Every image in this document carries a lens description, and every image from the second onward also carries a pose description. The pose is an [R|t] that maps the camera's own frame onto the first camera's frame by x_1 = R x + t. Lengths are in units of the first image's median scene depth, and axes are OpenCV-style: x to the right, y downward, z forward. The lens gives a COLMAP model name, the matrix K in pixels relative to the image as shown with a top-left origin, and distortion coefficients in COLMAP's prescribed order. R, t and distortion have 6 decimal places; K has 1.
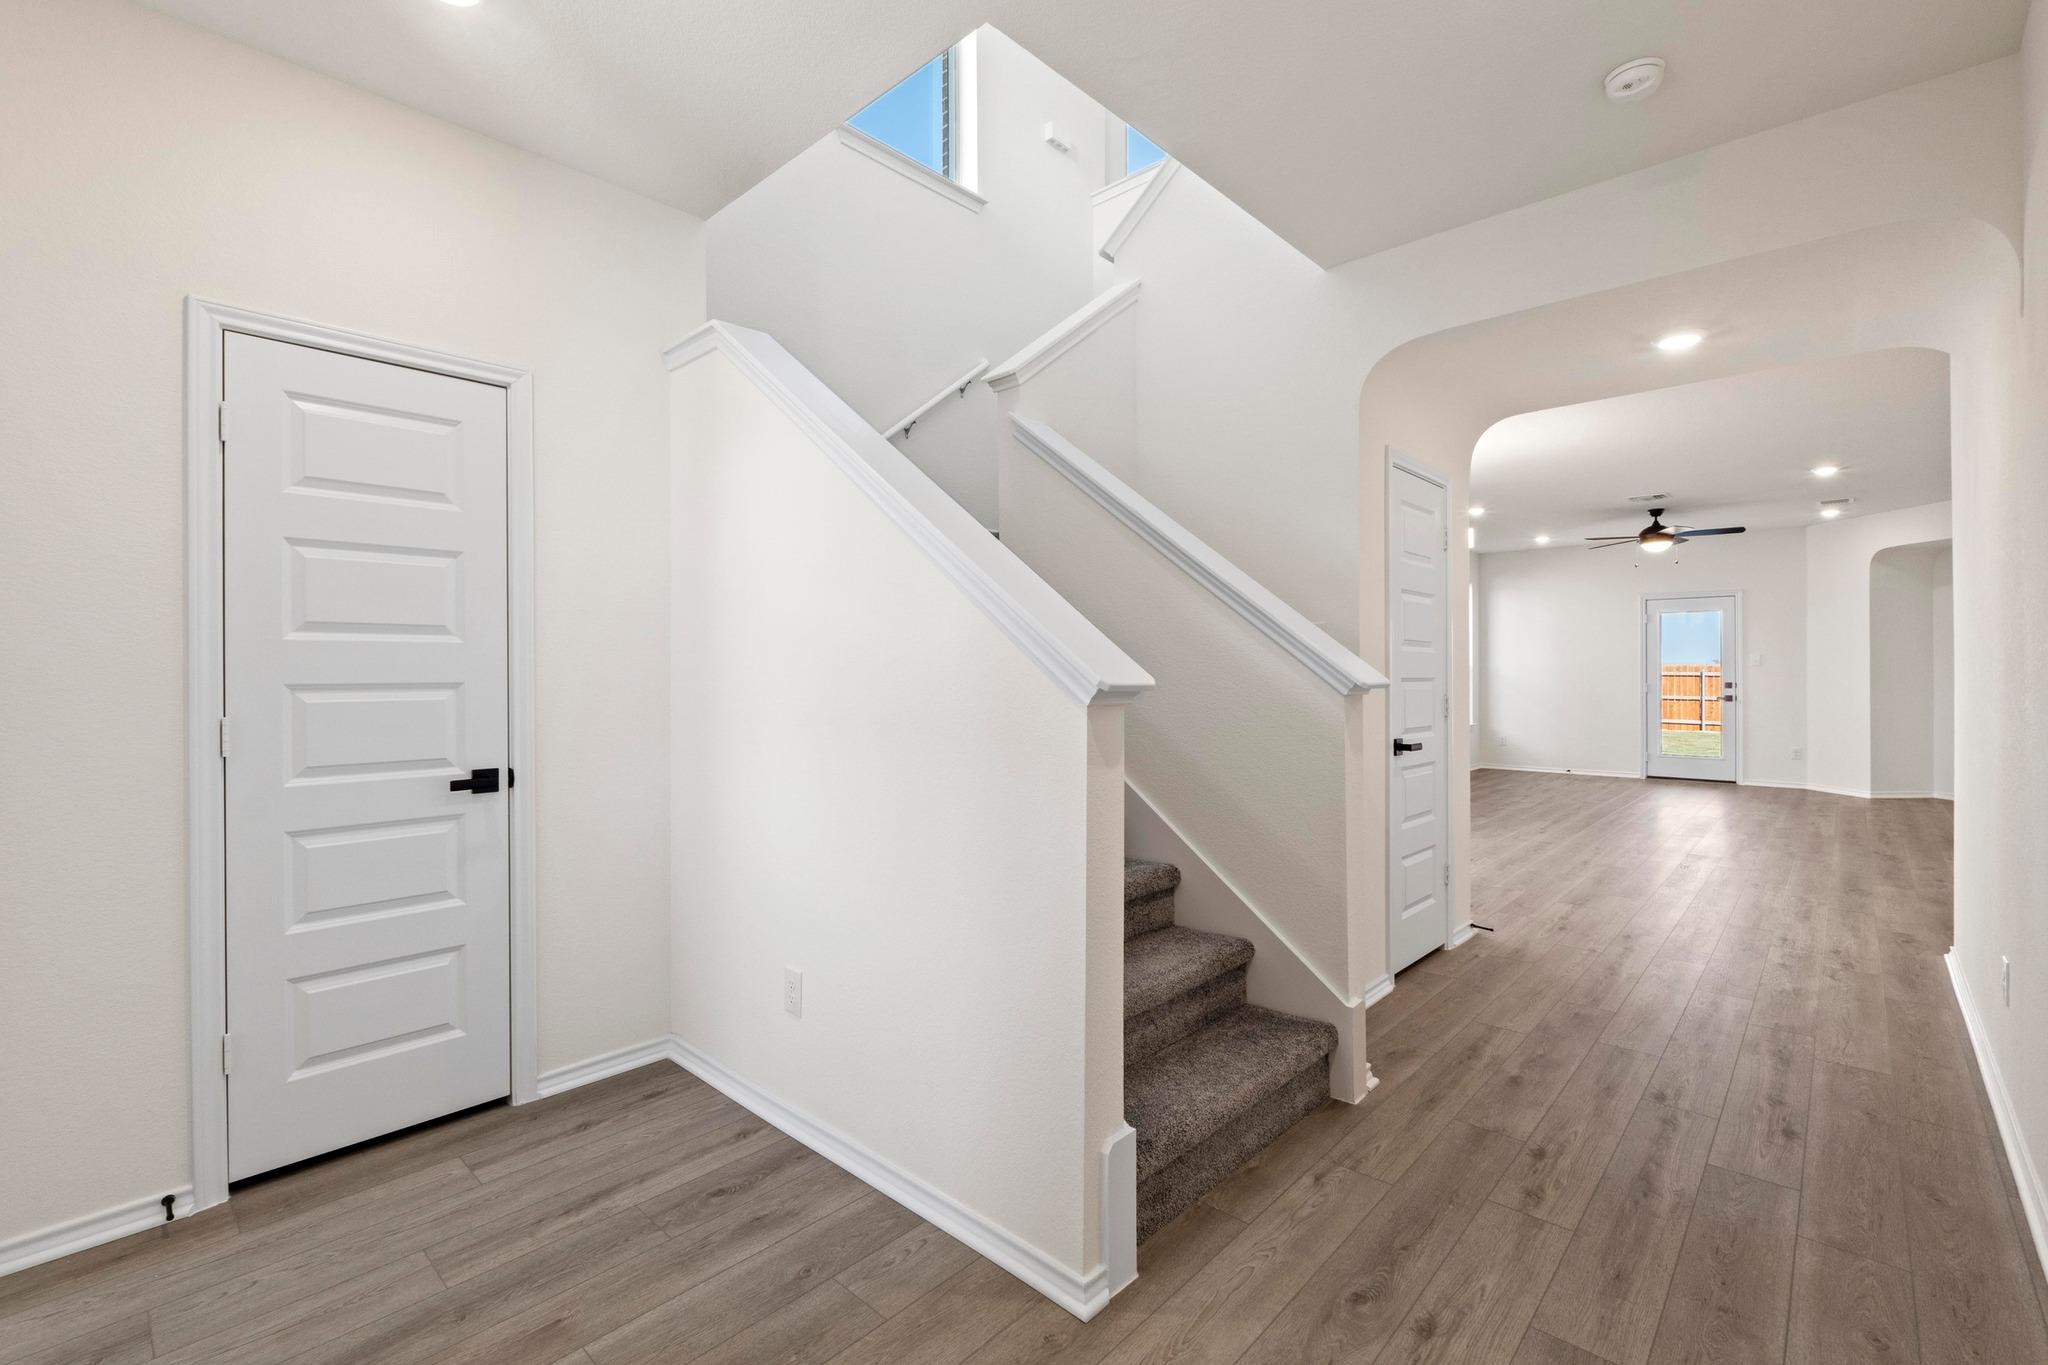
lens RADIAL K [[893.8, 0, 1020.1], [0, 893.8, 652.6], [0, 0, 1]] dist [-0.005286, -0.001064]
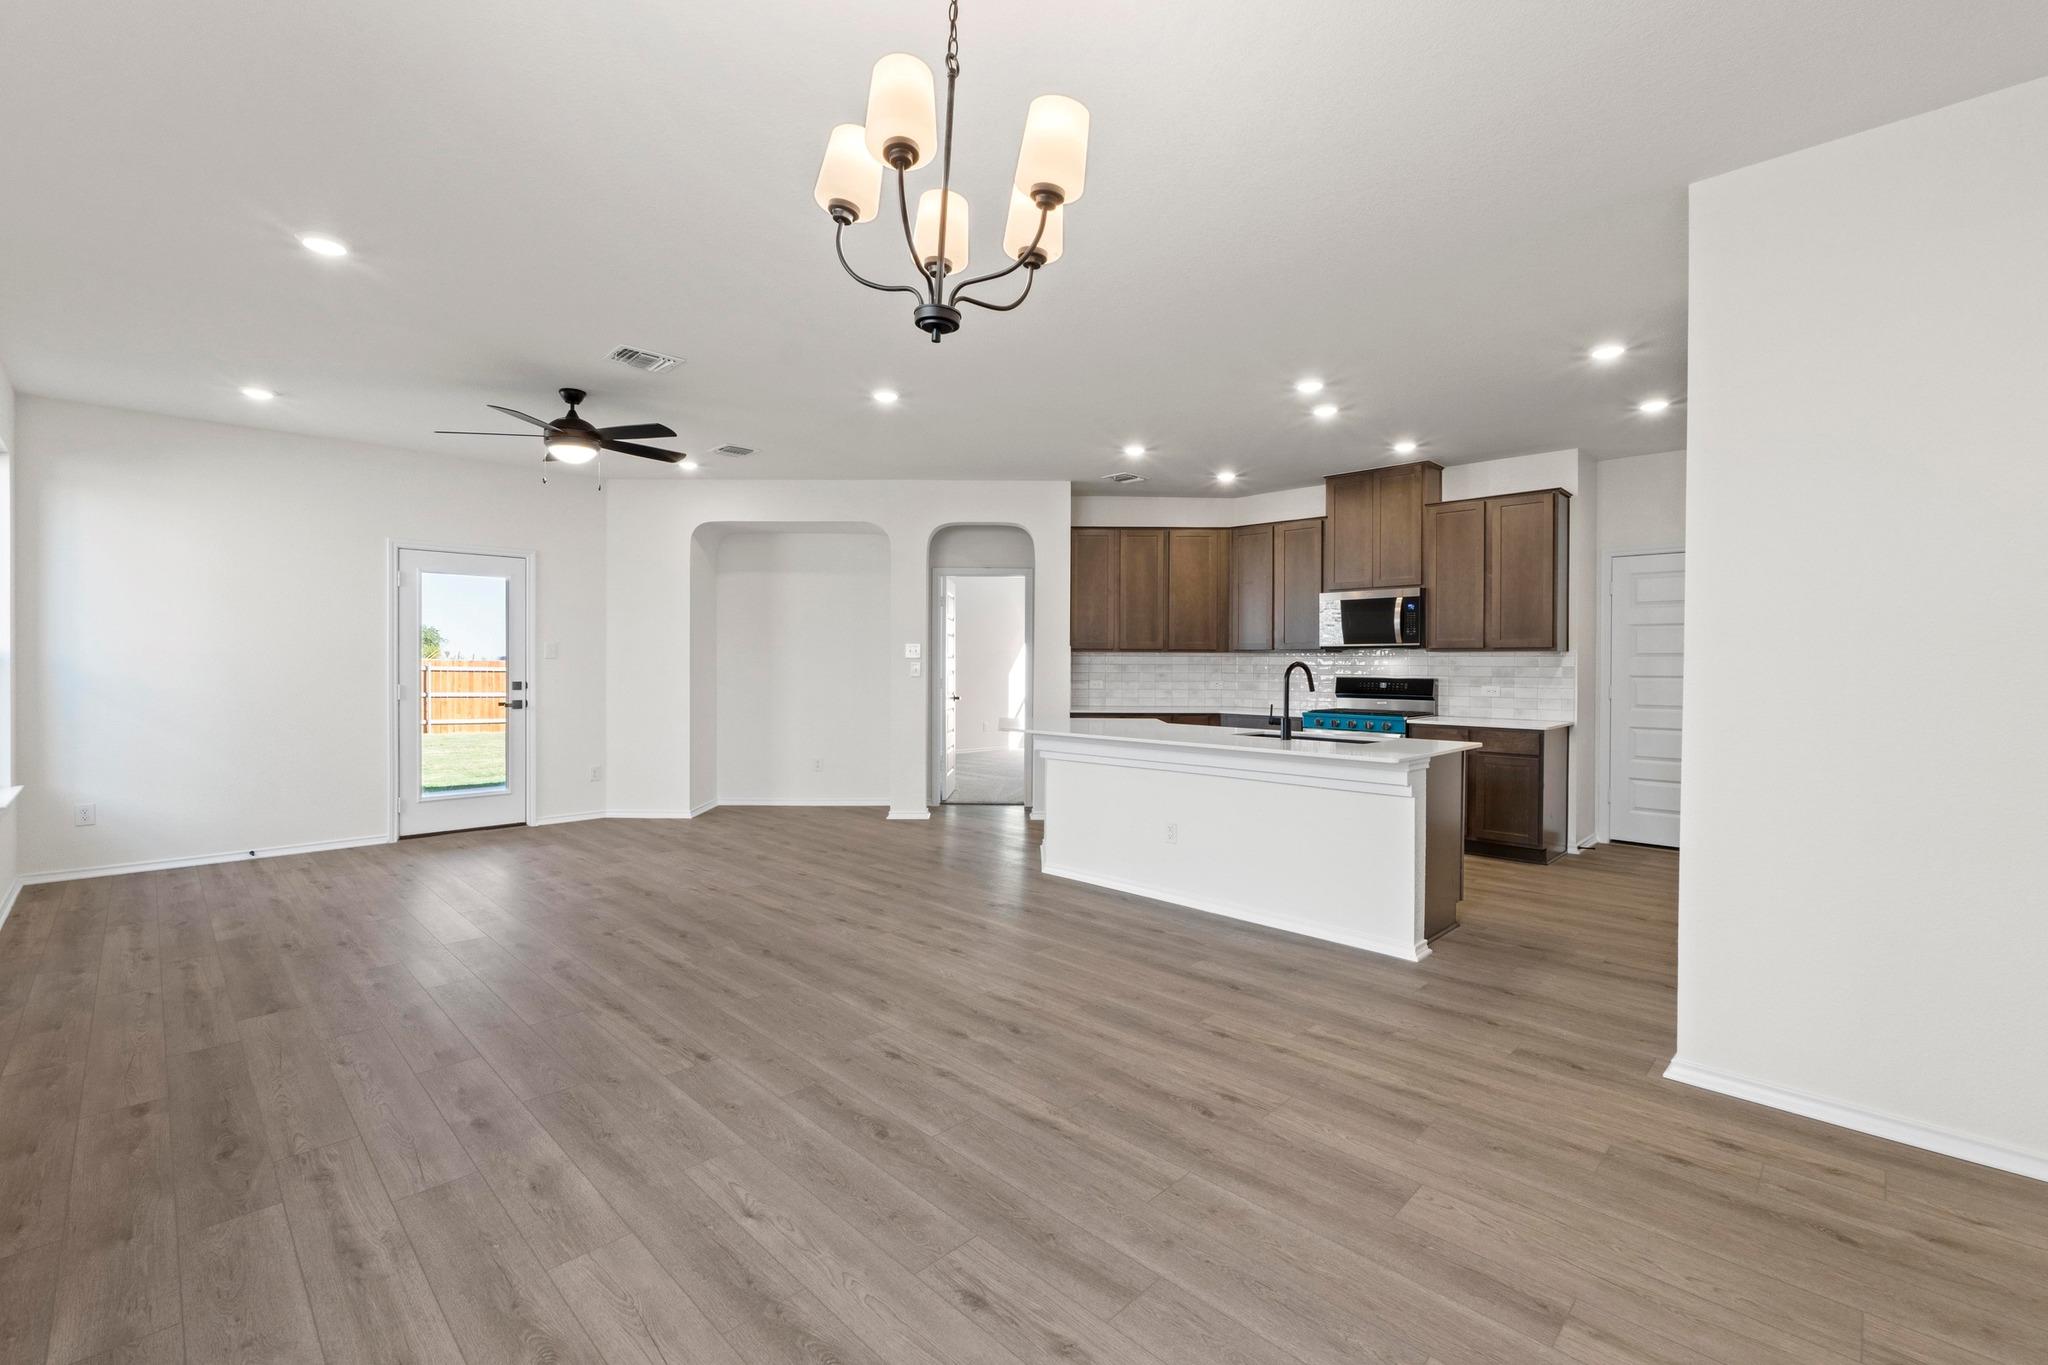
lens RADIAL K [[893.8, 0, 1022.9], [0, 893.8, 668.2], [0, 0, 1]] dist [-0.005286, -0.001064]
pose [[0.041632, 0.000016, 0.999133, 0.128794], [-0.023032, 0.999734, 0.000944, 0.014438], [-0.998867, -0.023051, 0.041622, 0.633340]]
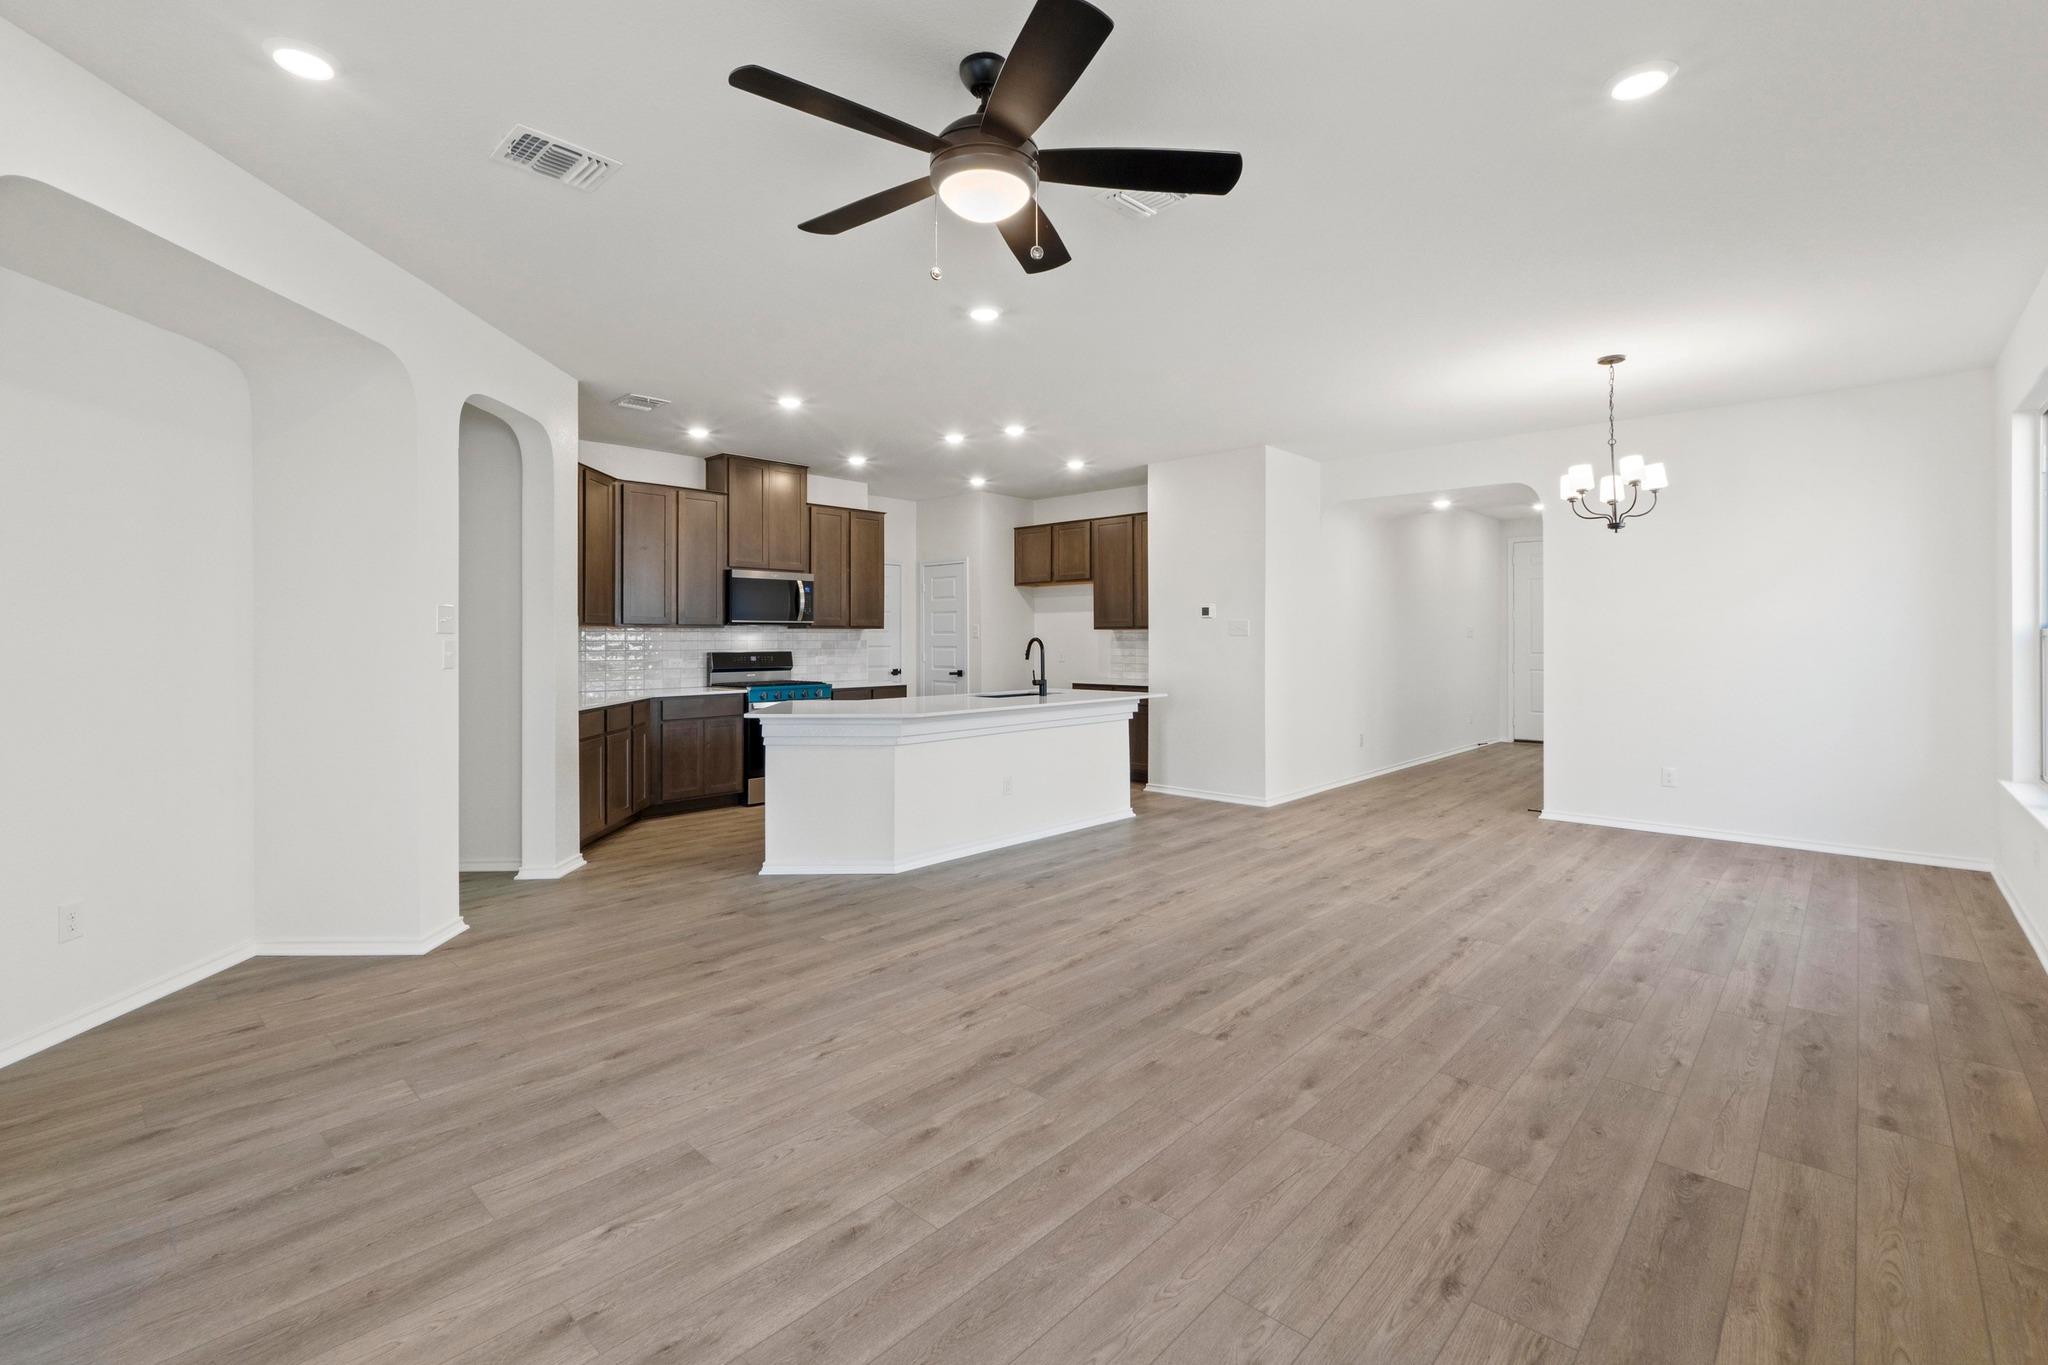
lens RADIAL K [[893.8, 0, 1026.6], [0, 893.8, 630.0], [0, 0, 1]] dist [-0.005286, -0.001064]
pose [[-0.999963, 0.006615, 0.005582, 0.656716], [0.006460, 0.999605, -0.027341, 0.020435], [-0.005761, -0.027304, -0.999611, 1.195850]]
